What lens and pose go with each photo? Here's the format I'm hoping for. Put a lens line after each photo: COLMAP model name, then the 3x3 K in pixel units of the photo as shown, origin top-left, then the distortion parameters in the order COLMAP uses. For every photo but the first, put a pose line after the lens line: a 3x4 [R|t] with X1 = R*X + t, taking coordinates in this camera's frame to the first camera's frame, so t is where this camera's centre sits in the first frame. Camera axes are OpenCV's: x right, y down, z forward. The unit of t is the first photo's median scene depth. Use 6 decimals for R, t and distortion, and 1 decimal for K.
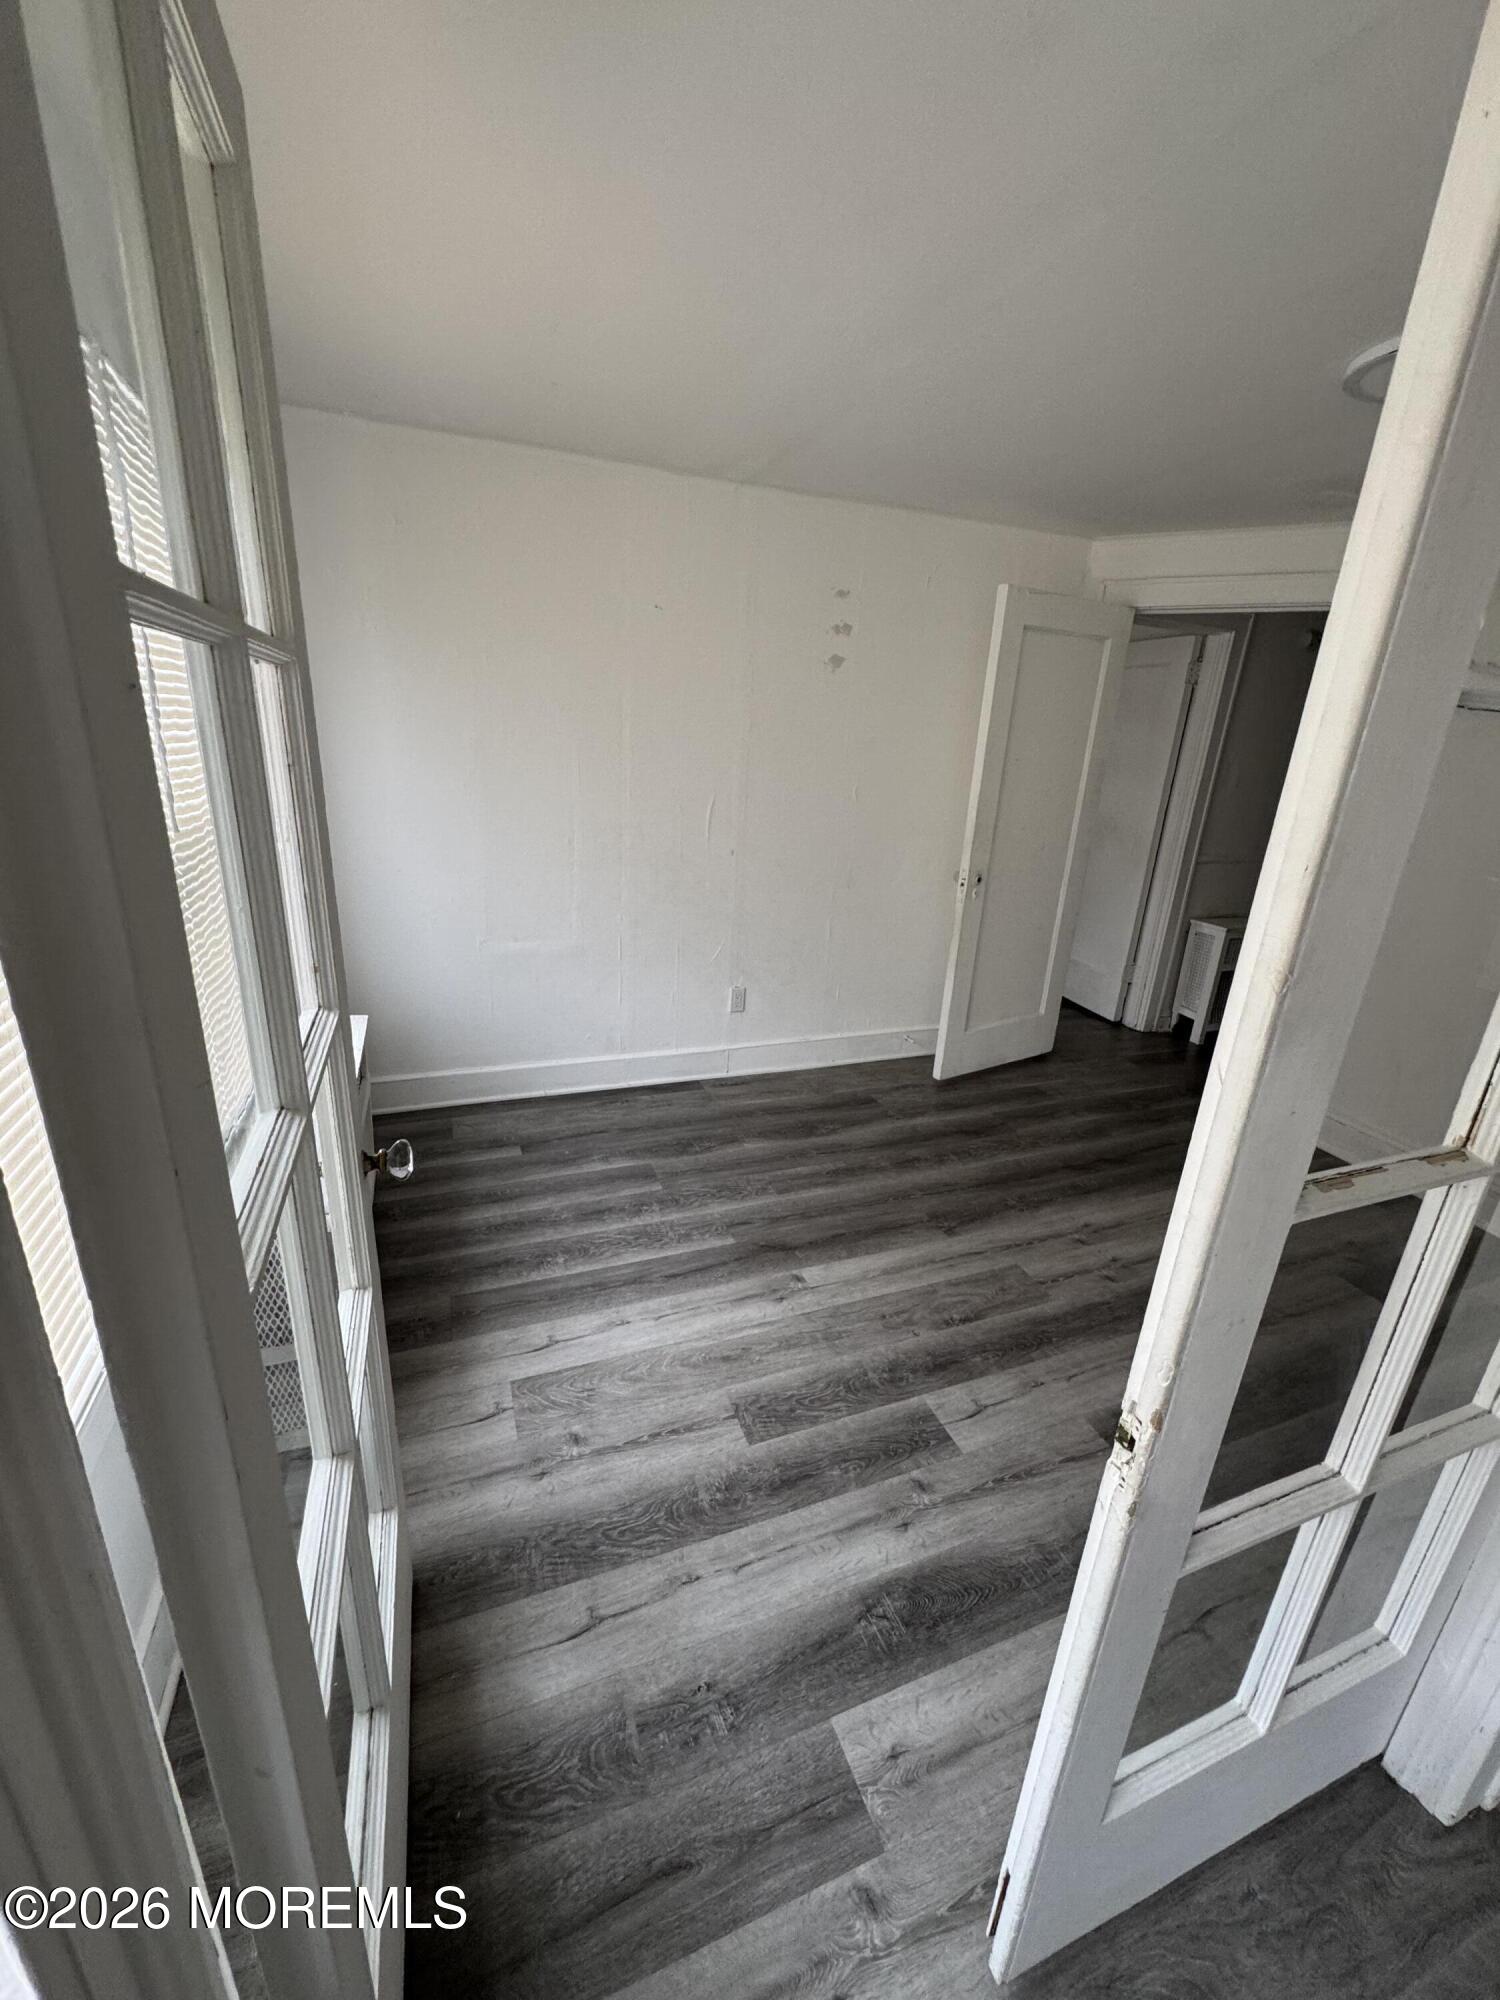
lens RADIAL K [[793.7, 0, 752.5], [0, 793.7, 1001.5], [0, 0, 1]] dist [-0.001150, 0.000733]
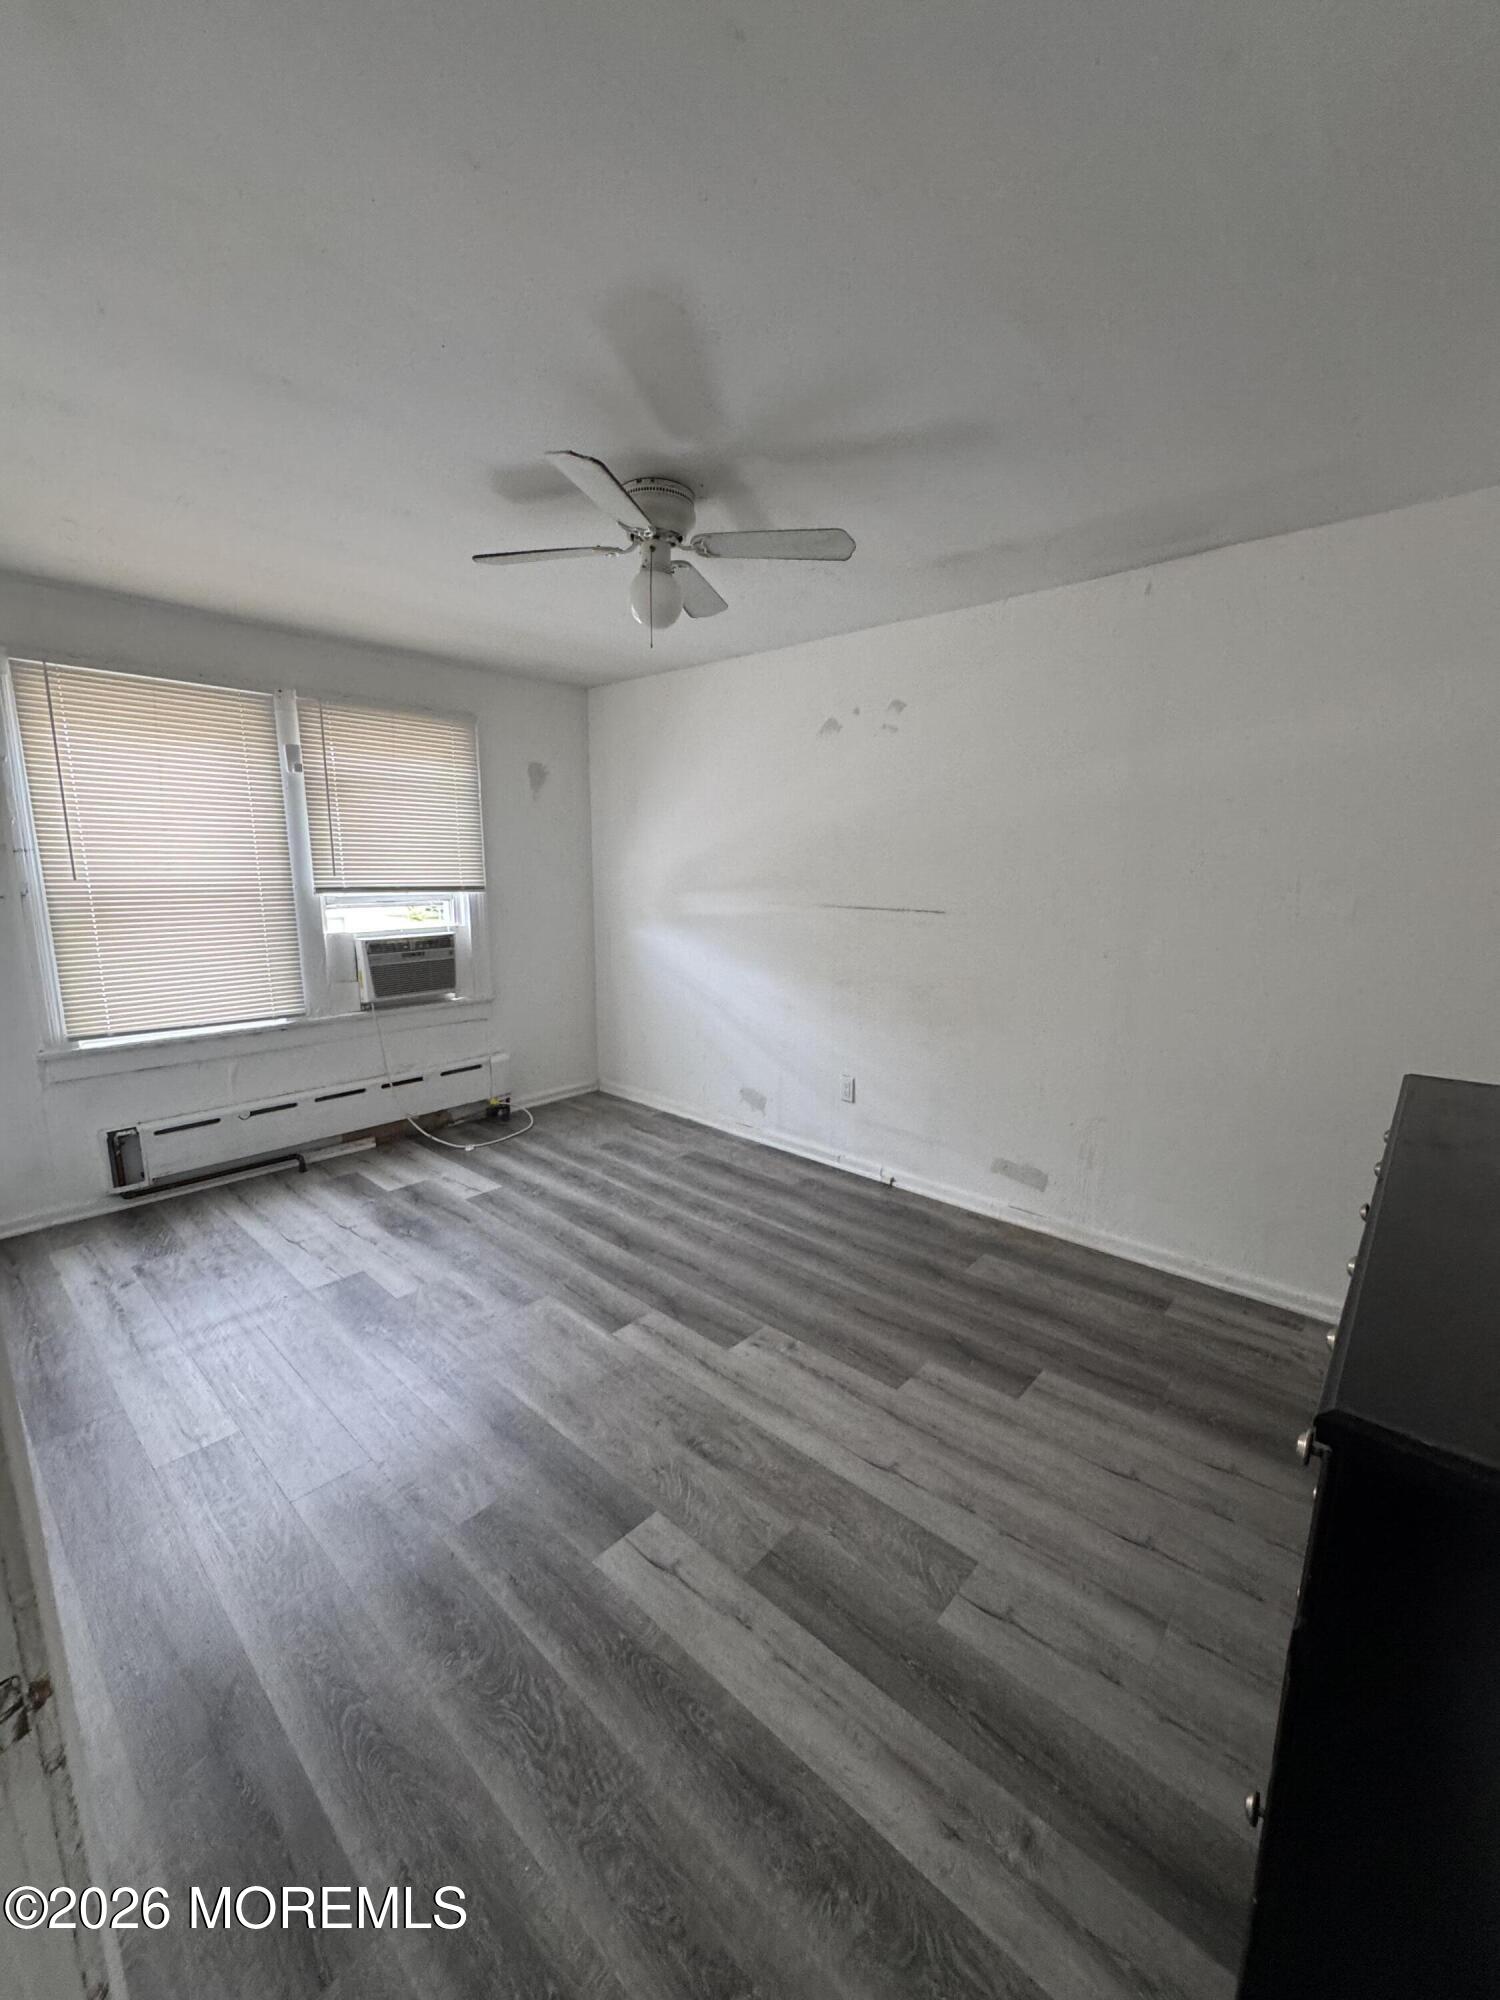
lens RADIAL K [[793.7, 0, 752.5], [0, 793.7, 1001.5], [0, 0, 1]] dist [-0.001150, 0.000733]
pose [[0.464752, 0.115943, -0.877817, 0.777186], [-0.269058, 0.963003, -0.015256, -0.044103], [0.843572, 0.243274, 0.478753, 0.327524]]
